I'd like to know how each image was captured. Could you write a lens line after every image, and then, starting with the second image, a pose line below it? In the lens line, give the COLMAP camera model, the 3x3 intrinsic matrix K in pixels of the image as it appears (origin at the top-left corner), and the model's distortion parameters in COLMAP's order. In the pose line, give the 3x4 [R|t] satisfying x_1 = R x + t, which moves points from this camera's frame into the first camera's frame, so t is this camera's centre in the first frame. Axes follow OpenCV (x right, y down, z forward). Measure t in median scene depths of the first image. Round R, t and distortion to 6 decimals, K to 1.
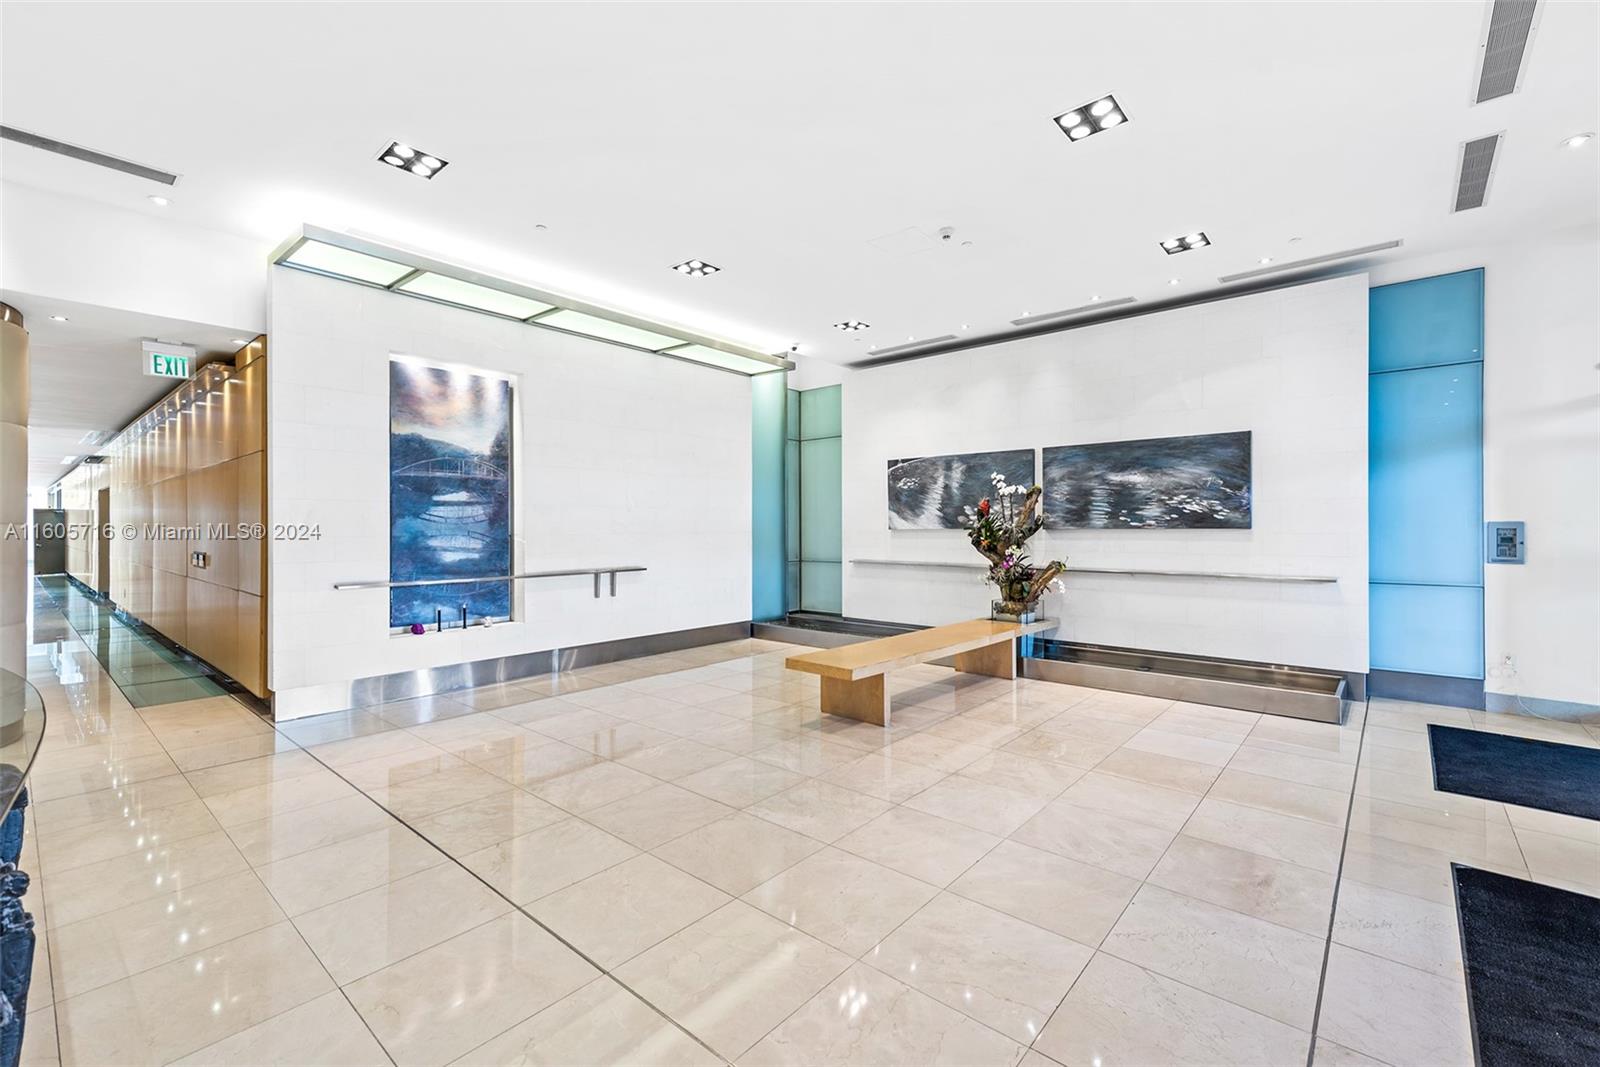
lens RADIAL K [[687.8, 0, 800.0], [0, 687.8, 527.0], [0, 0, 1]] dist [0.016957, 0.000011]
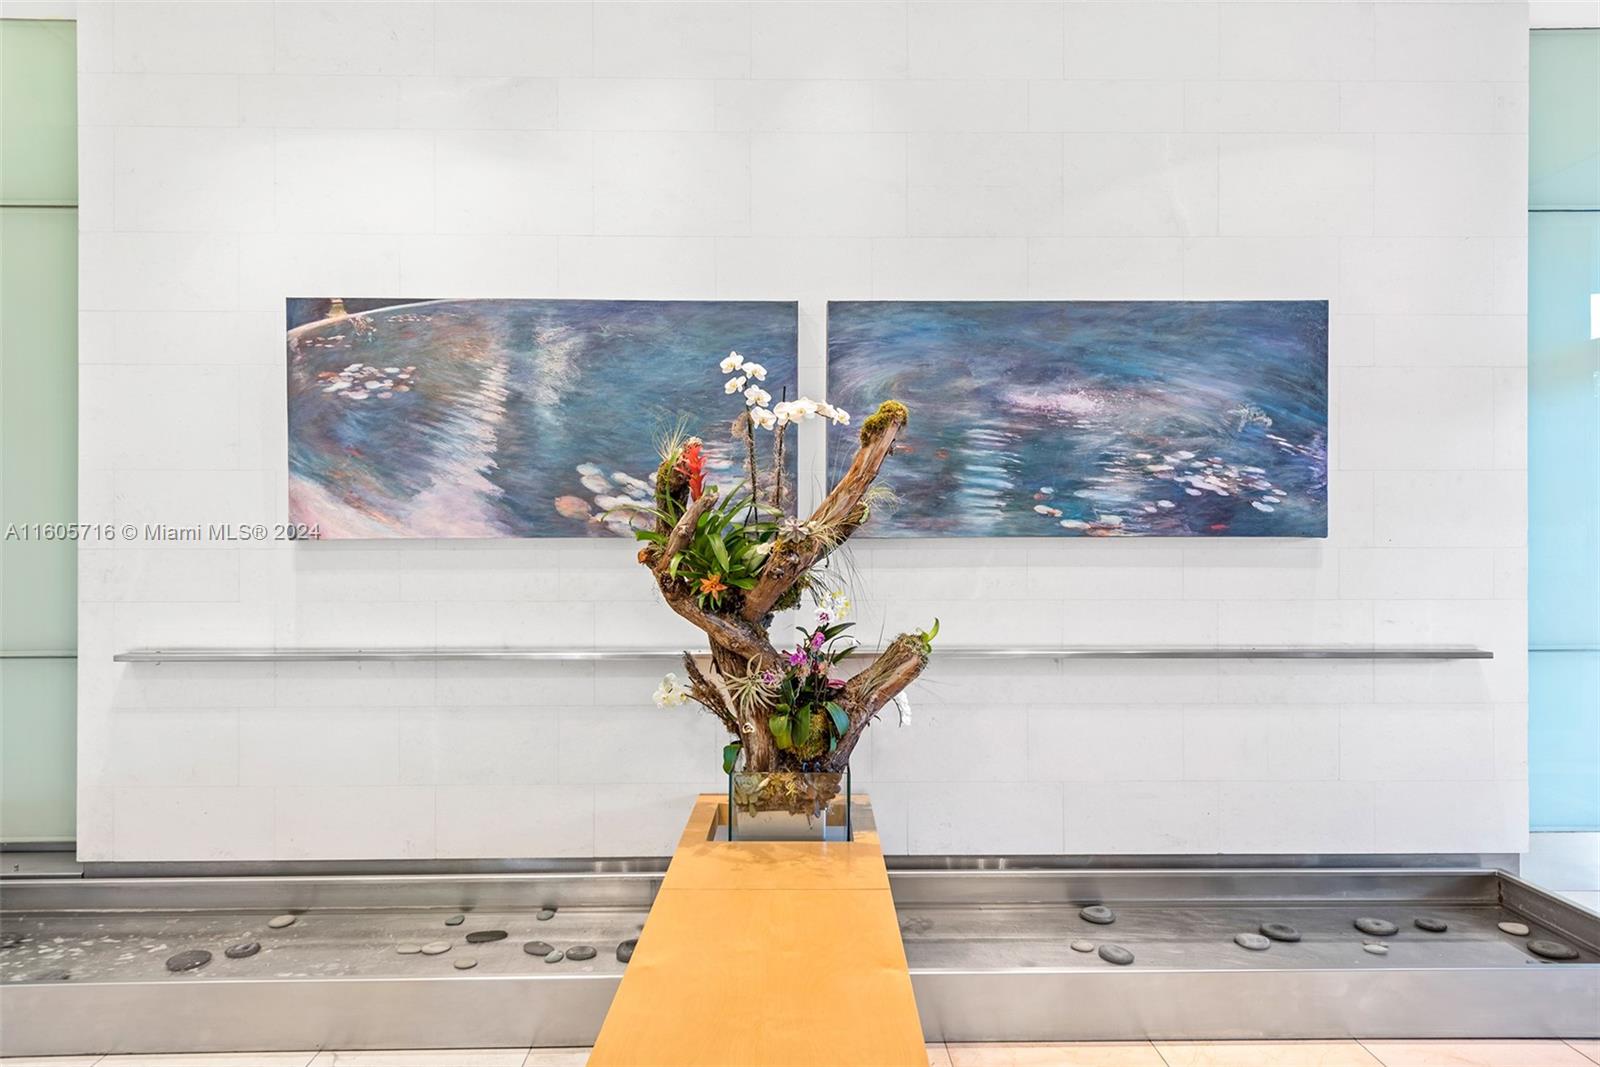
lens RADIAL K [[1081.2, 0, 799.3], [0, 1081.2, 529.4], [0, 0, 1]] dist [0.023956, -0.005524]
pose [[0.746523, 0.003030, 0.665352, -0.017260], [-0.001107, 0.999994, -0.003312, 0.000590], [-0.665358, 0.001736, 0.746522, 0.657825]]
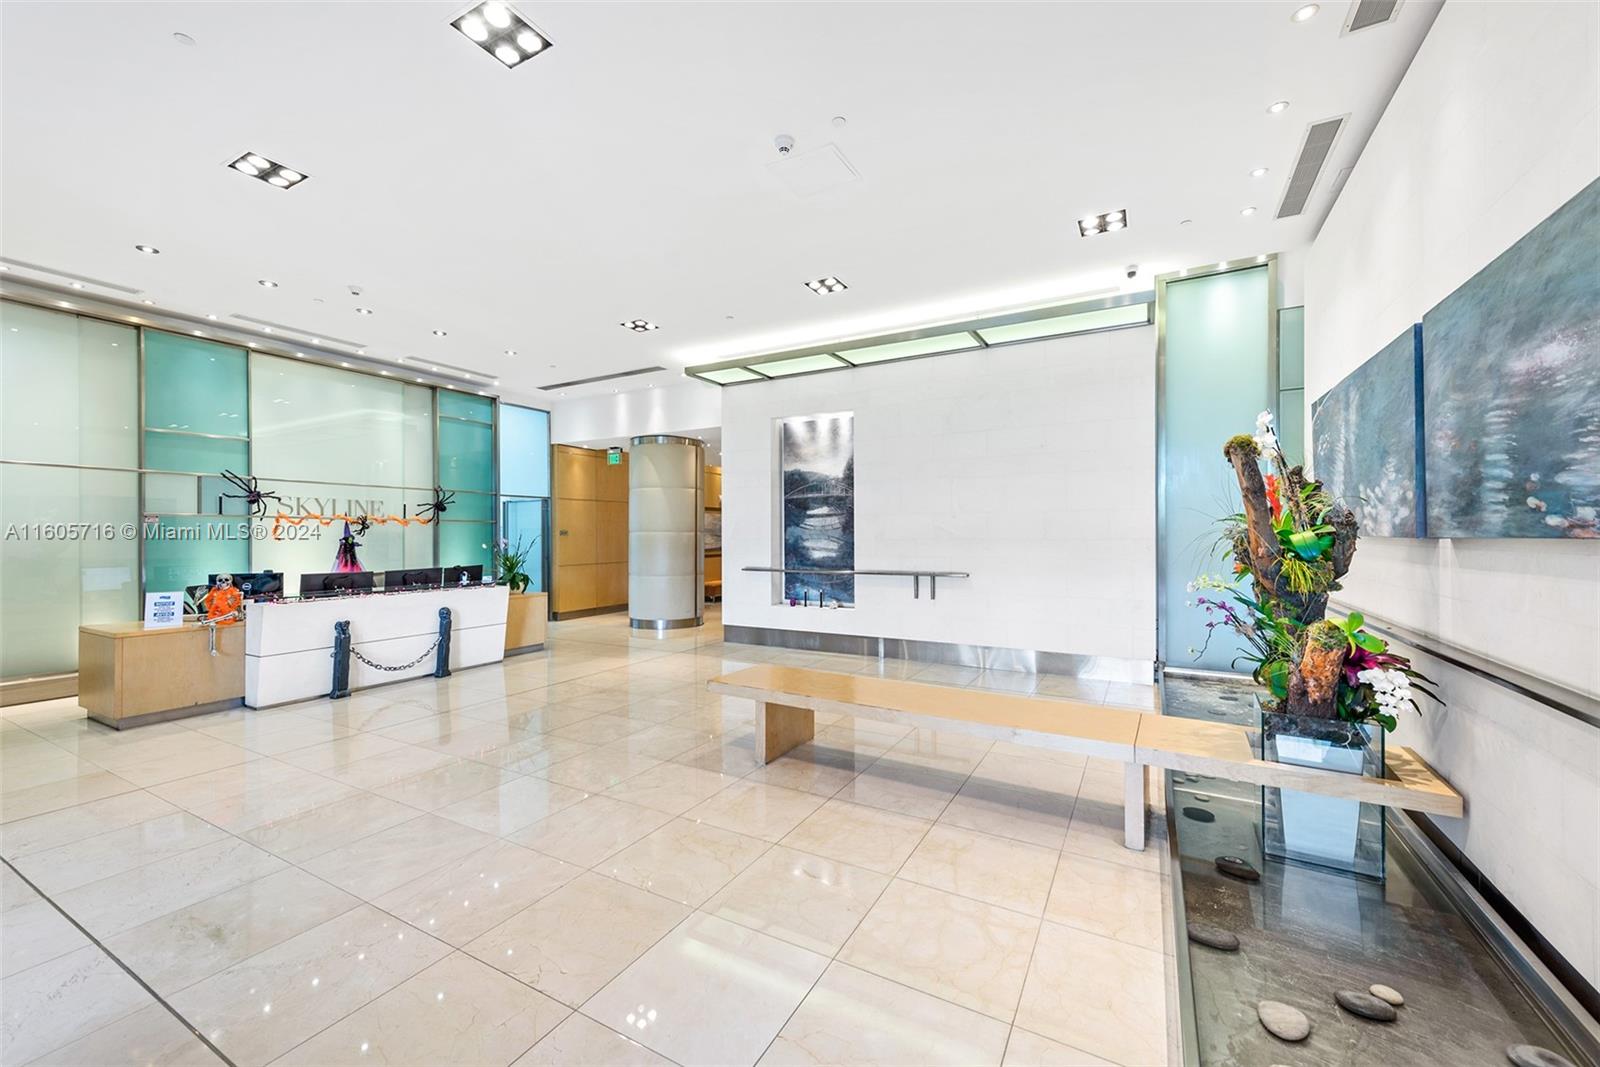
lens RADIAL K [[633.9, 0, 800.7], [0, 633.9, 536.5], [0, 0, 1]] dist [0.002386, -0.000096]
pose [[0.195401, 0.005713, -0.980707, 0.671081], [0.004290, 0.999968, 0.006680, -0.001136], [0.980714, -0.005512, 0.195370, 0.657075]]
